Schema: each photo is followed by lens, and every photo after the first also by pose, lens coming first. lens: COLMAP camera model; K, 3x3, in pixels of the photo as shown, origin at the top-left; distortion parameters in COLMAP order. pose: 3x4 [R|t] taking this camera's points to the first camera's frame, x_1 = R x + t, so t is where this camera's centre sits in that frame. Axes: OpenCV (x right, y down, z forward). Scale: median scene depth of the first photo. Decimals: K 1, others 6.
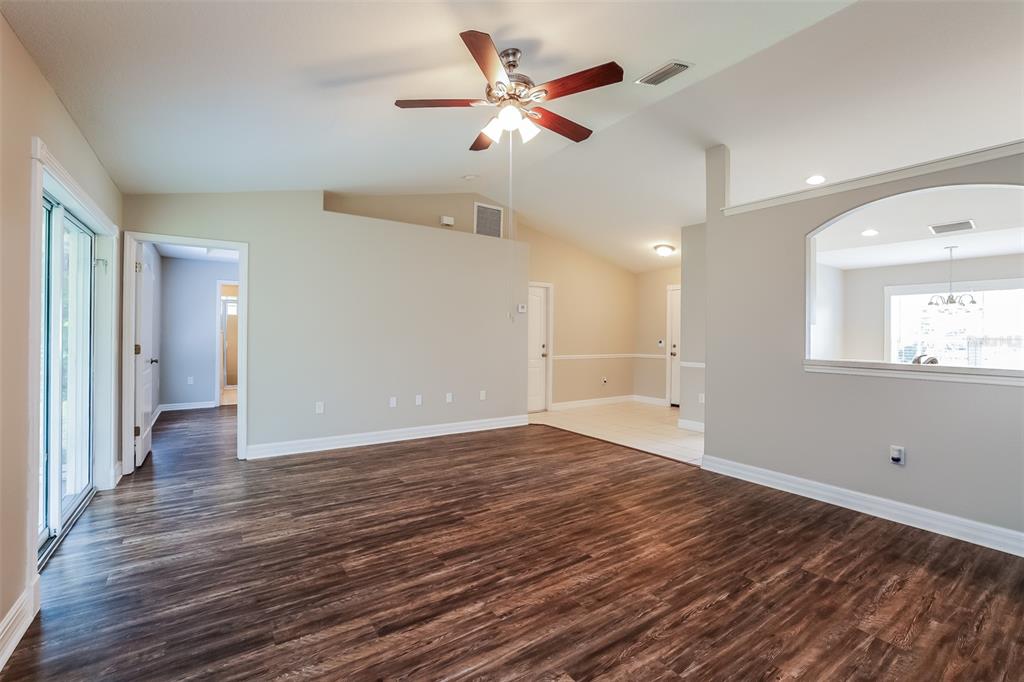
lens RADIAL K [[446.4, 0, 509.1], [0, 446.4, 336.2], [0, 0, 1]] dist [-0.025904, 0.001868]
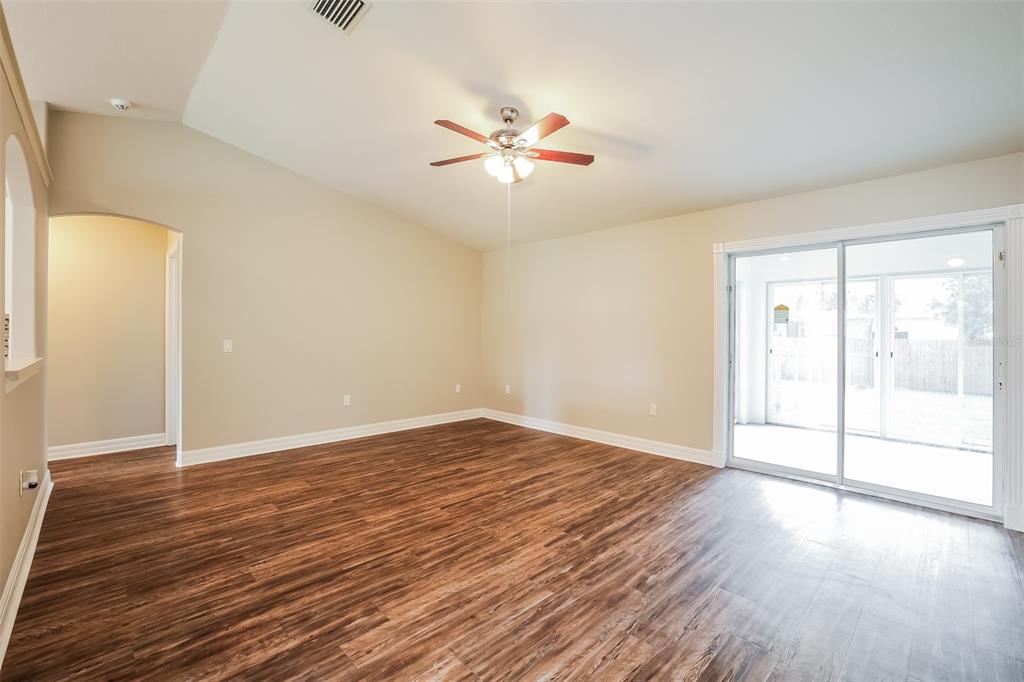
lens RADIAL K [[446.4, 0, 515.9], [0, 446.4, 334.5], [0, 0, 1]] dist [-0.025904, 0.001868]
pose [[-0.983886, -0.012706, -0.178347, 0.197860], [-0.014555, 0.999853, 0.009066, -0.010048], [0.178206, 0.011516, -0.983926, 2.200701]]
